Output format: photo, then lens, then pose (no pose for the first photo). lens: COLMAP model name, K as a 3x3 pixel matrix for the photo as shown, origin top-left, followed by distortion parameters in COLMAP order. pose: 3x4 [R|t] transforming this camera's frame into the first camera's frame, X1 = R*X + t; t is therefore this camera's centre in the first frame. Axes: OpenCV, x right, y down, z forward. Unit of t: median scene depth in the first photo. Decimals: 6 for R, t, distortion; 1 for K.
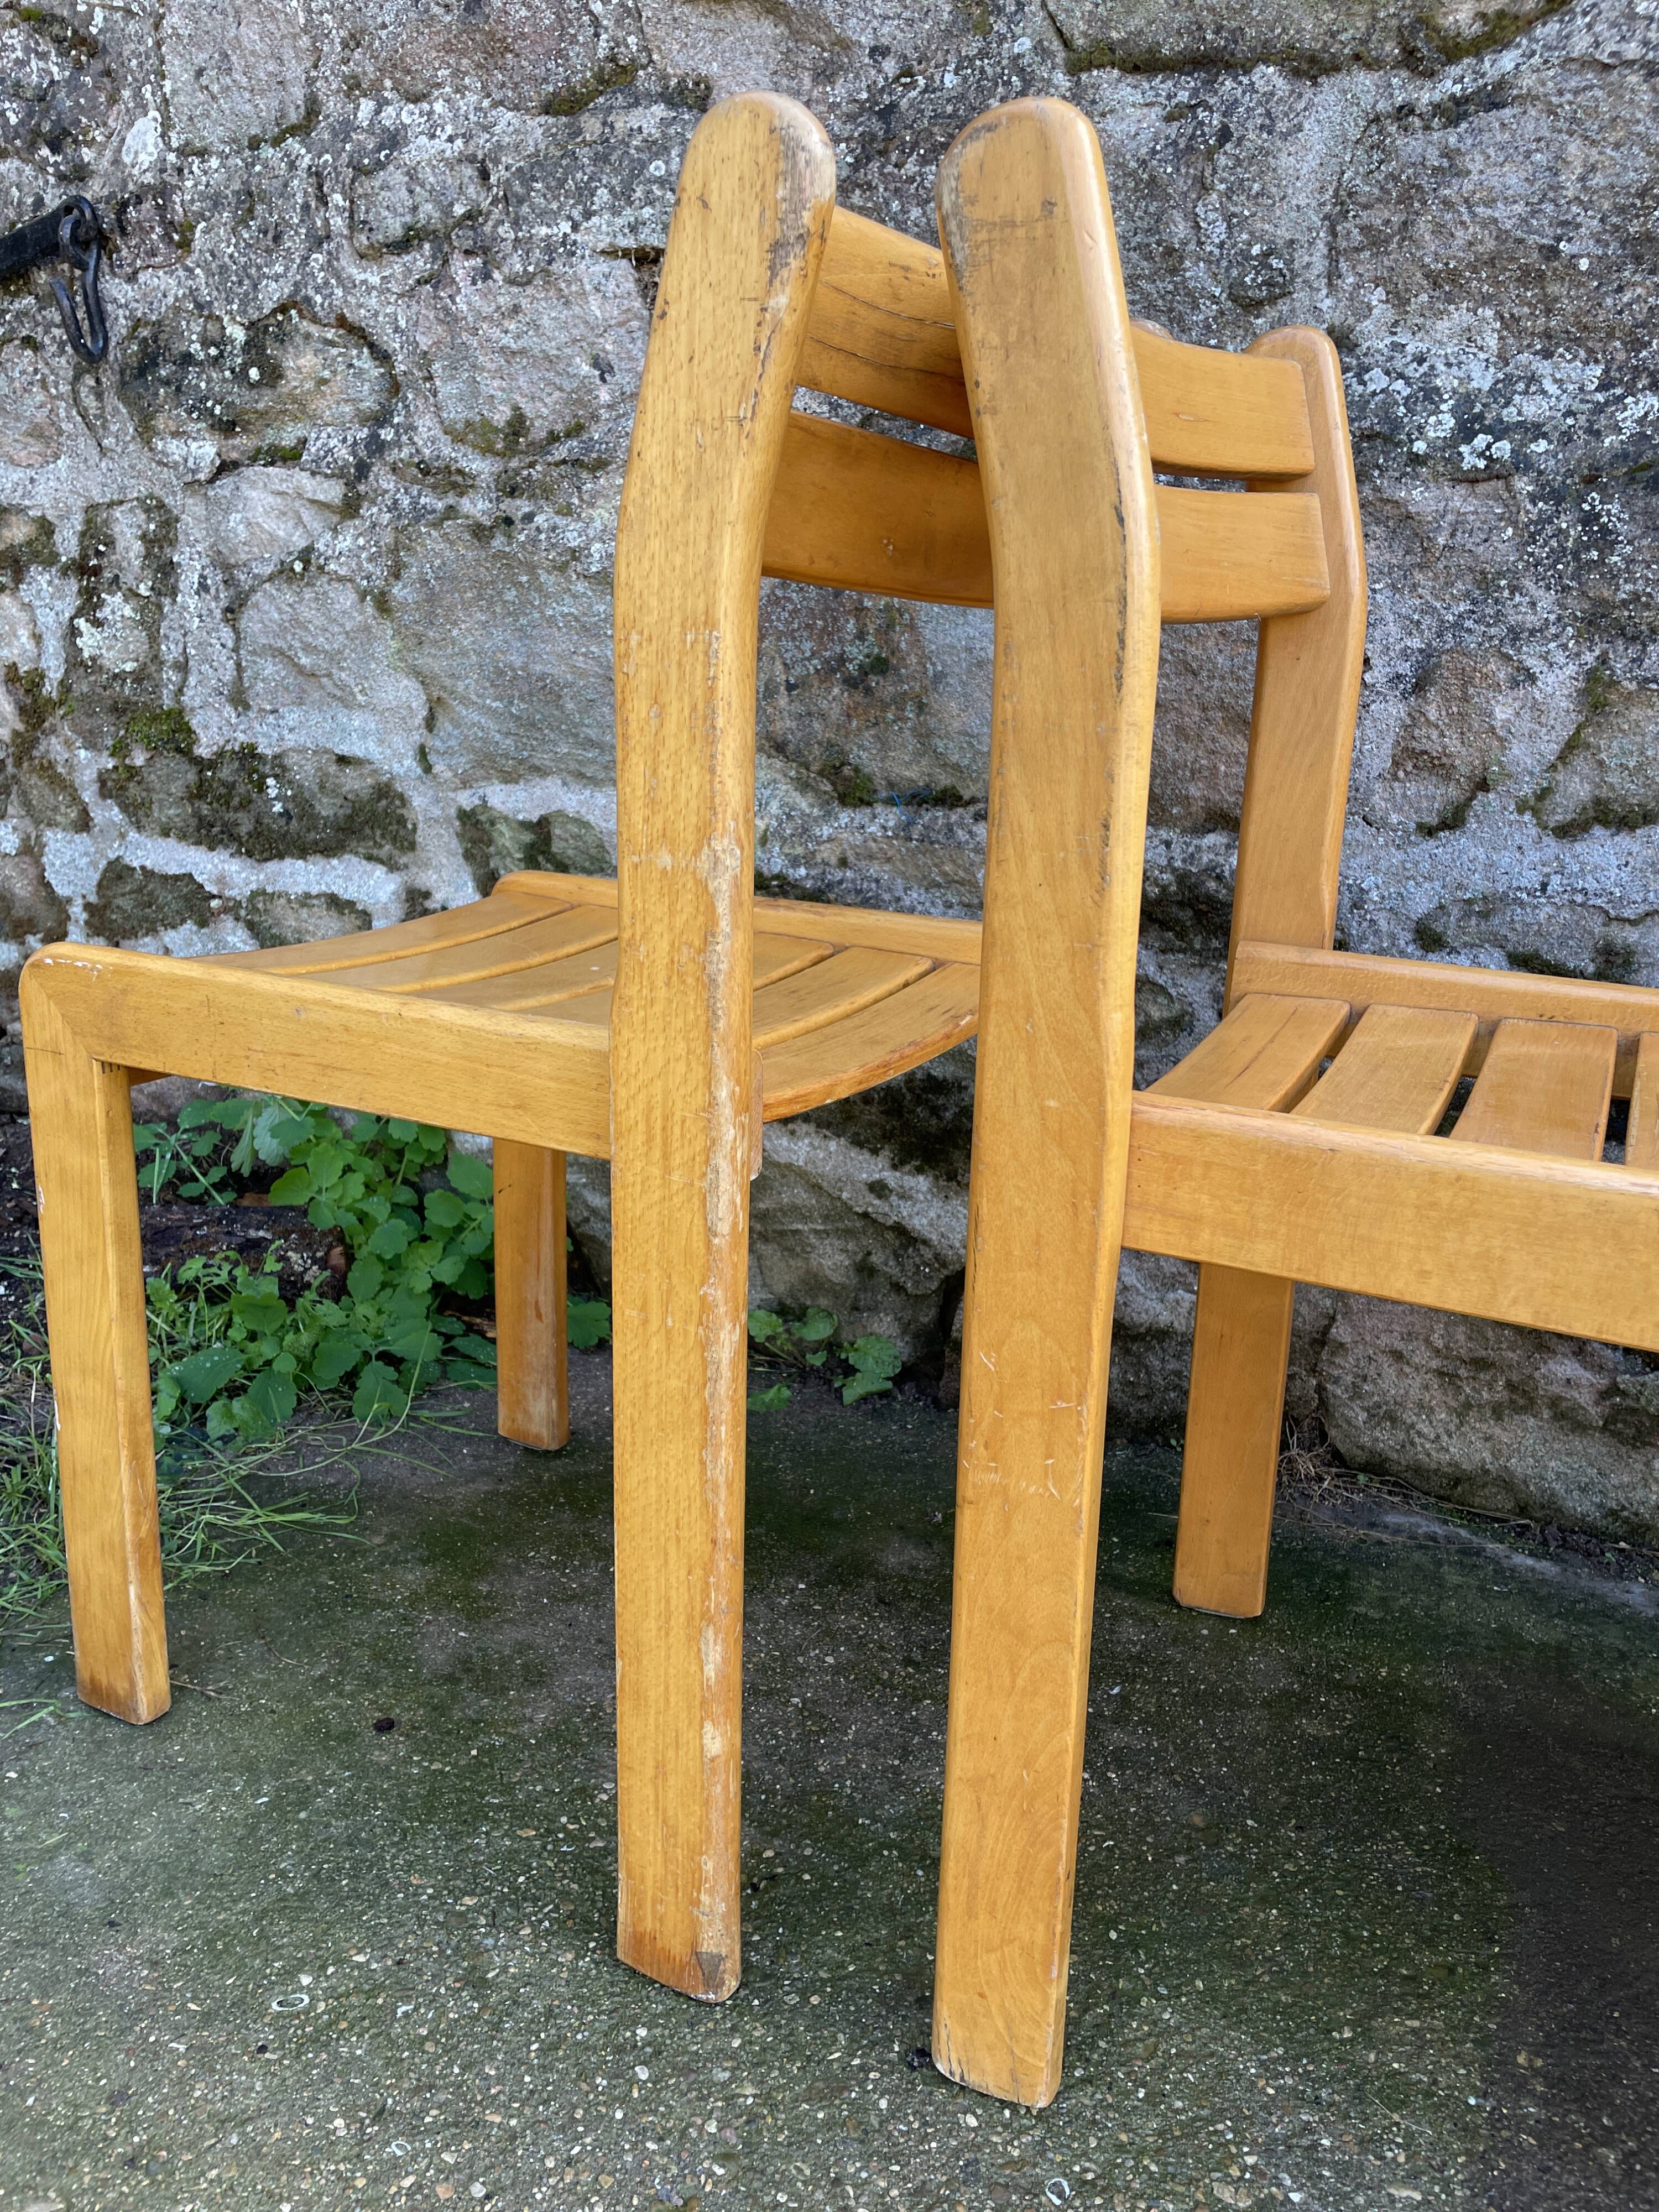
lens RADIAL K [[1674.9, 0, 842.5], [0, 1674.9, 1108.3], [0, 0, 1]] dist [0.086077, -0.115978]
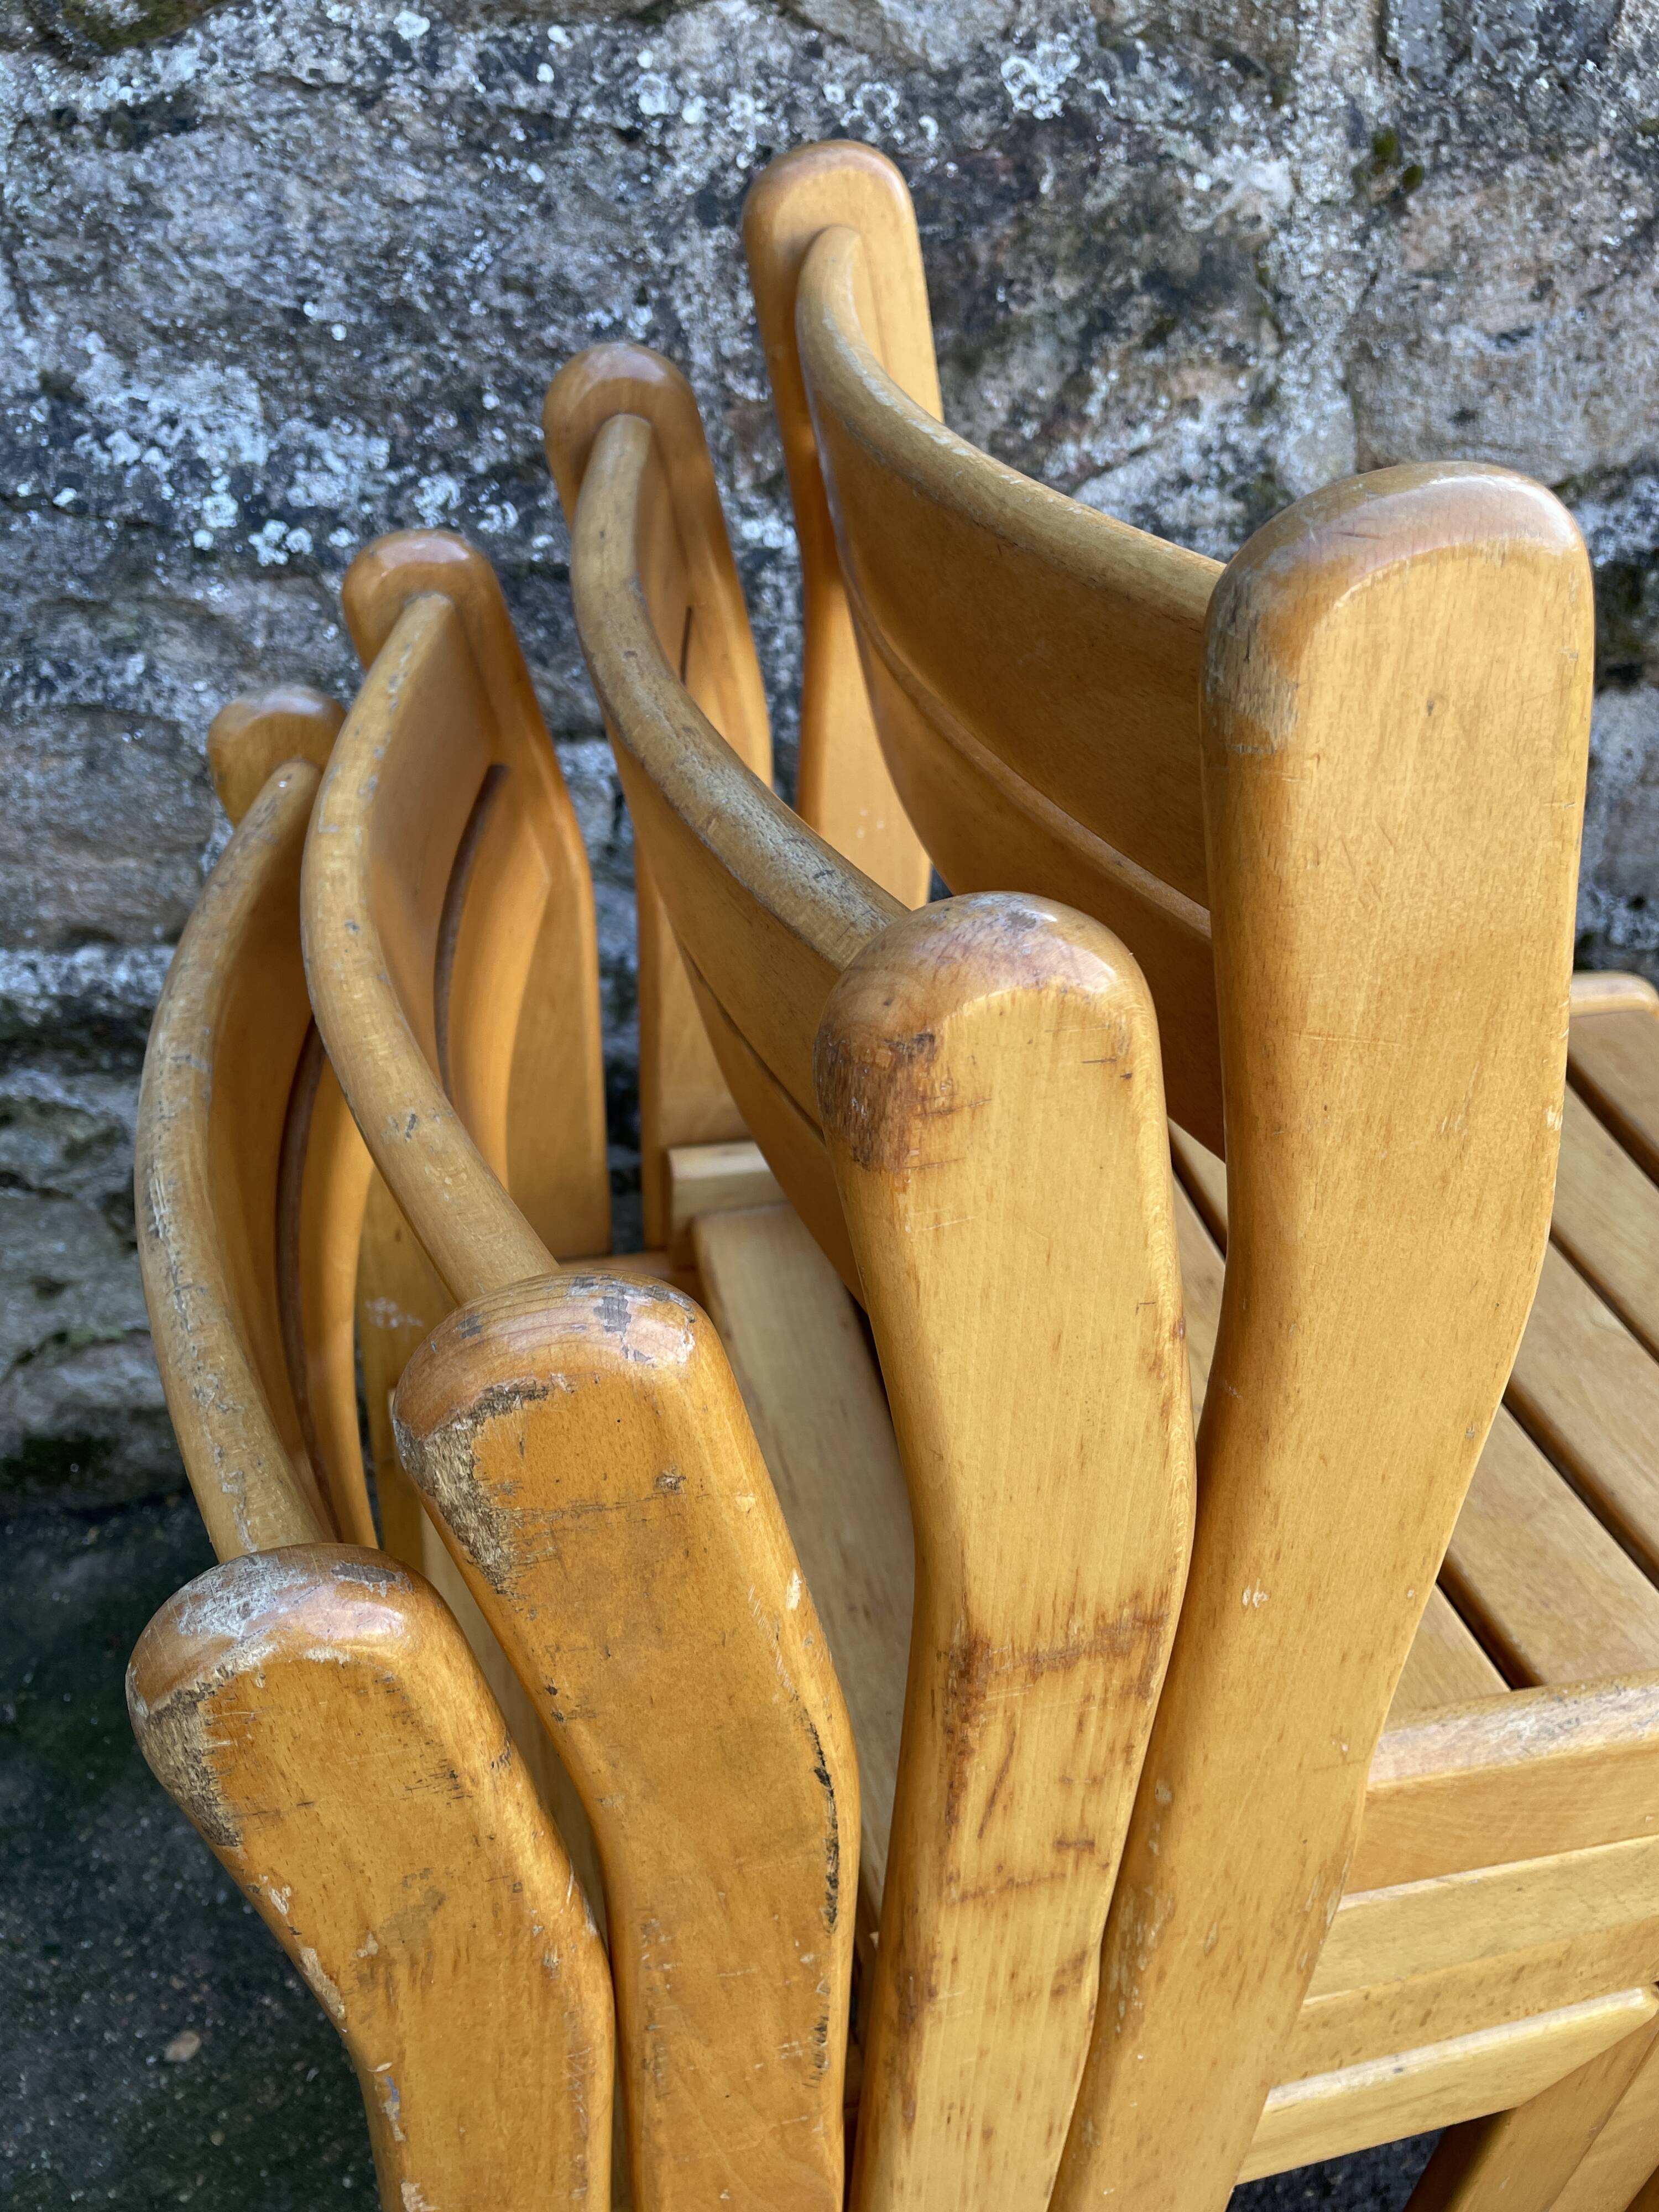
lens RADIAL K [[1674.9, 0, 840.8], [0, 1674.9, 1074.8], [0, 0, 1]] dist [0.086077, -0.115978]
pose [[0.802476, -0.329998, 0.497125, 0.085212], [0.142745, 0.915127, 0.377049, -0.407003], [-0.579358, -0.231611, 0.781473, 0.096603]]
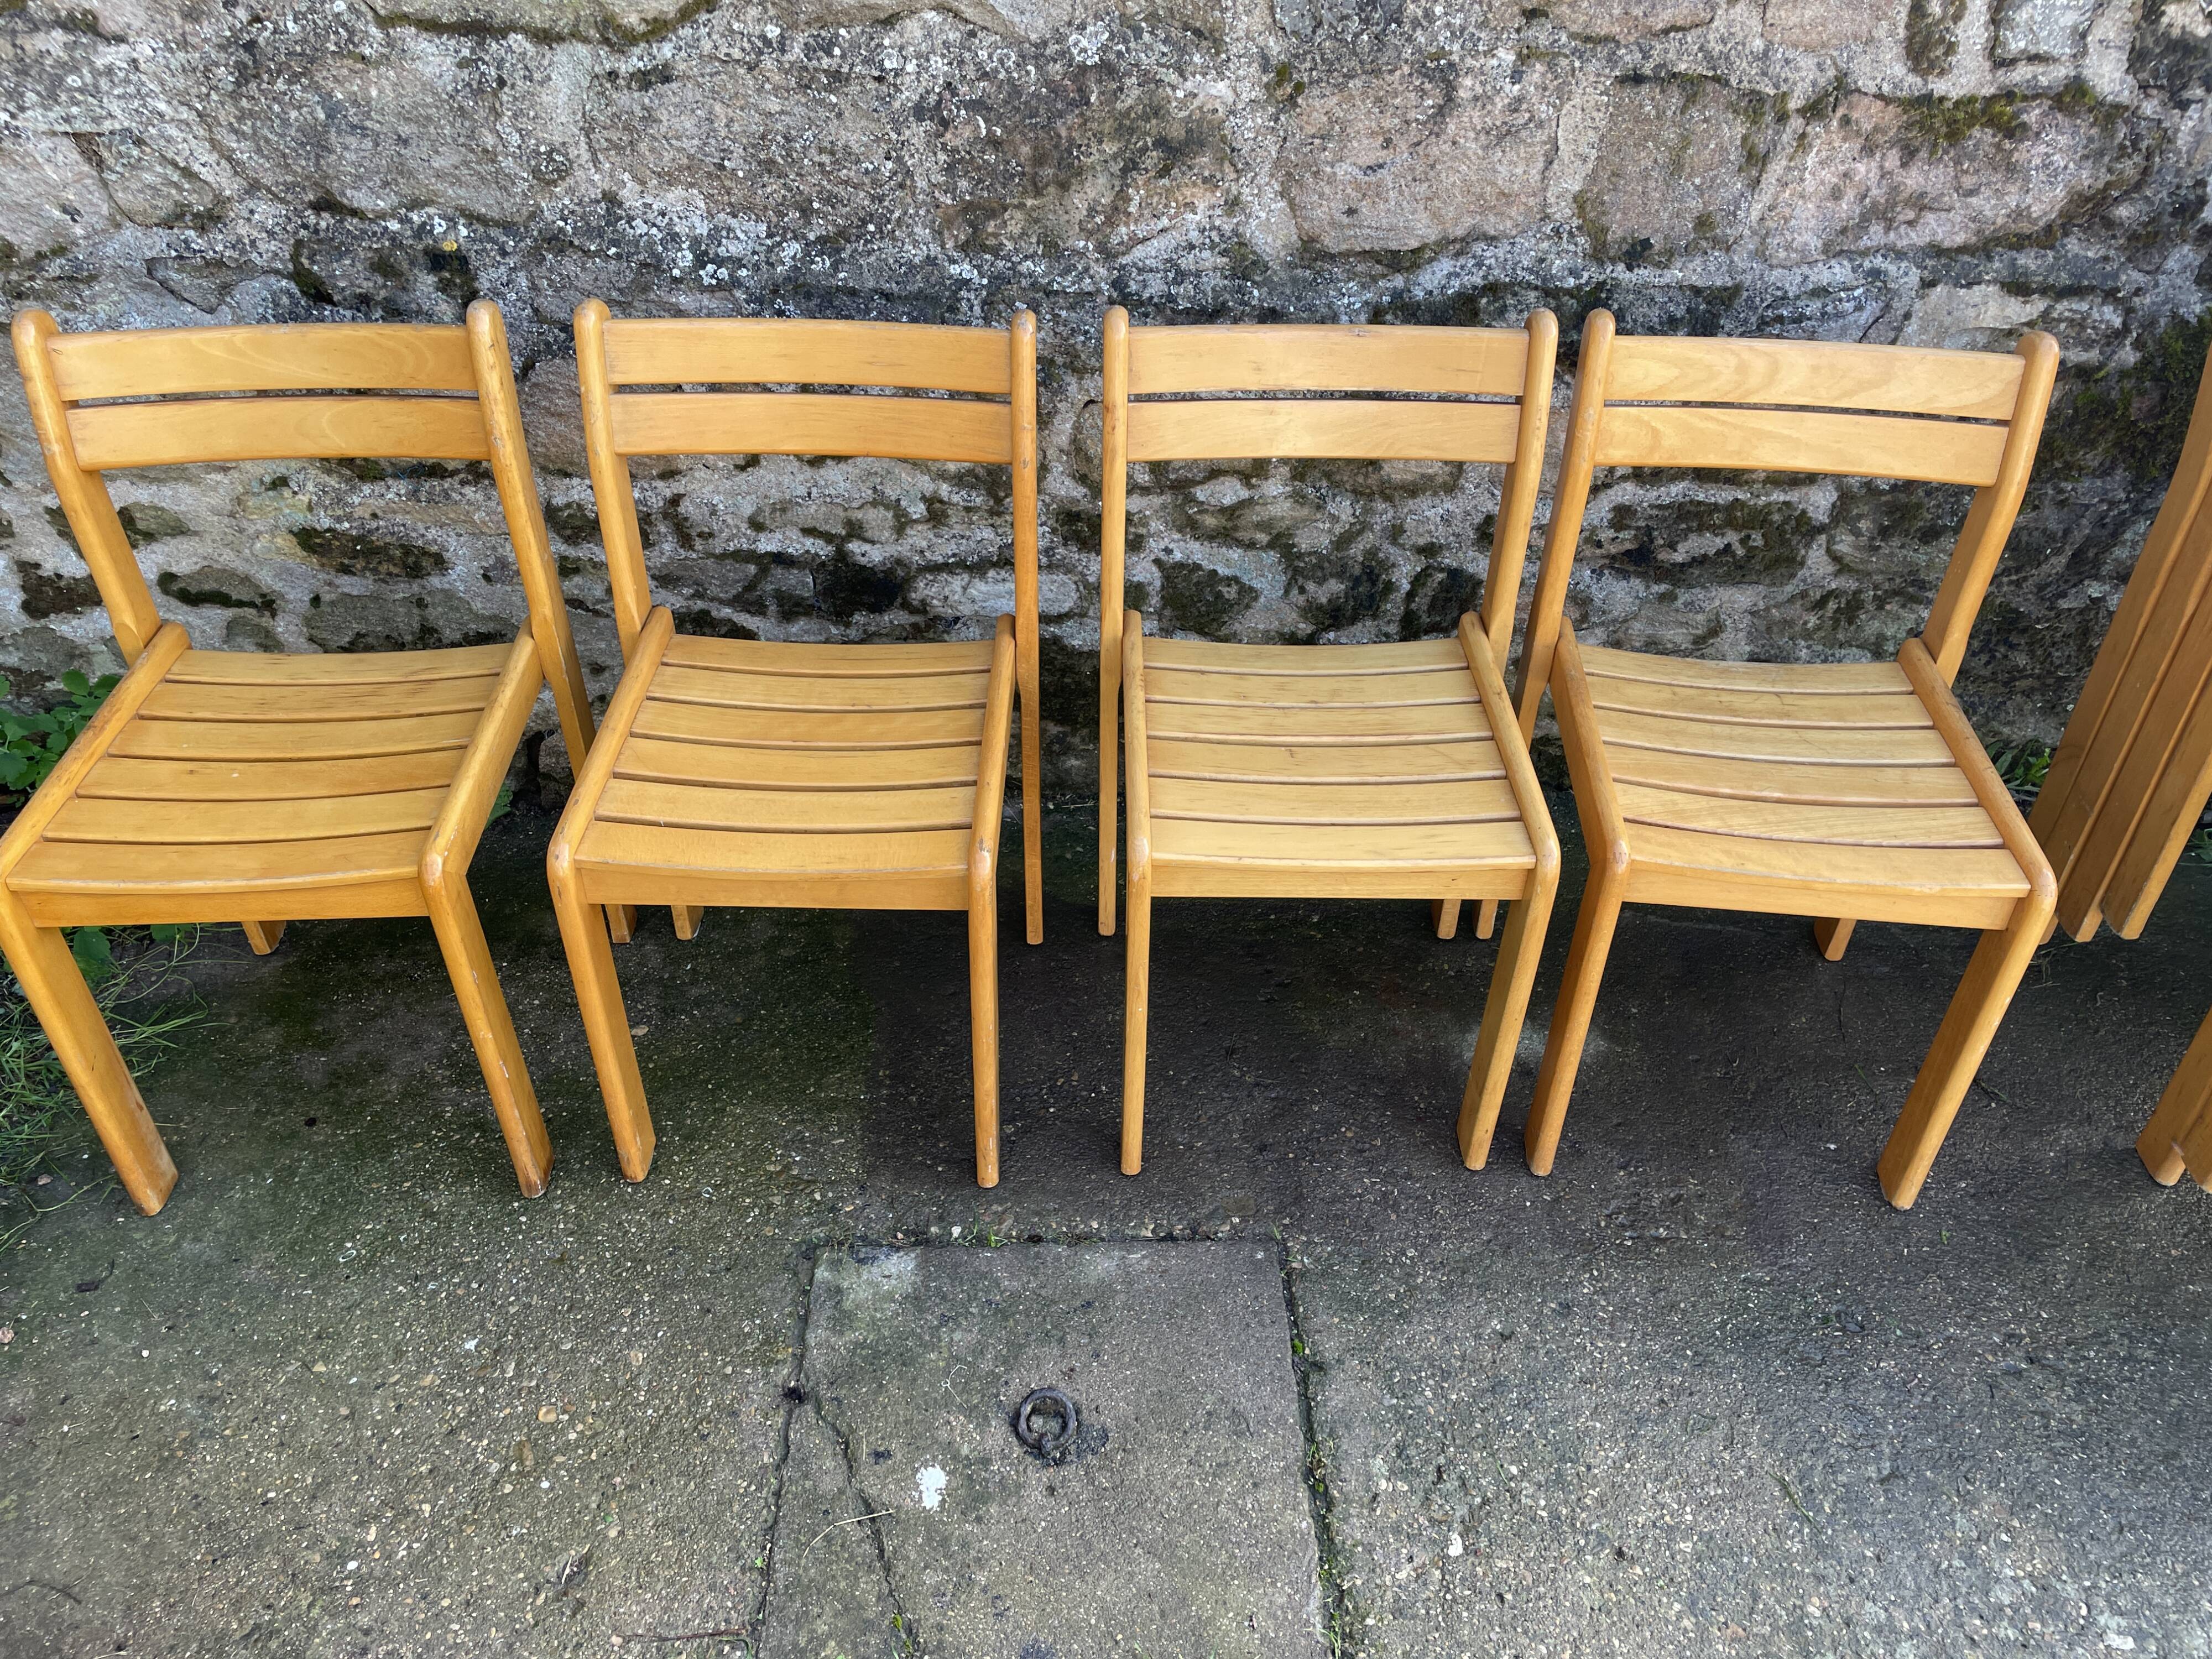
lens RADIAL K [[1674.9, 0, 1124.6], [0, 1674.9, 811.5], [0, 0, 1]] dist [0.086077, -0.115978]
pose [[0.886805, -0.305077, 0.347137, -0.014895], [0.143662, 0.895913, 0.420358, -0.538868], [-0.439246, -0.322905, 0.838329, -0.769821]]
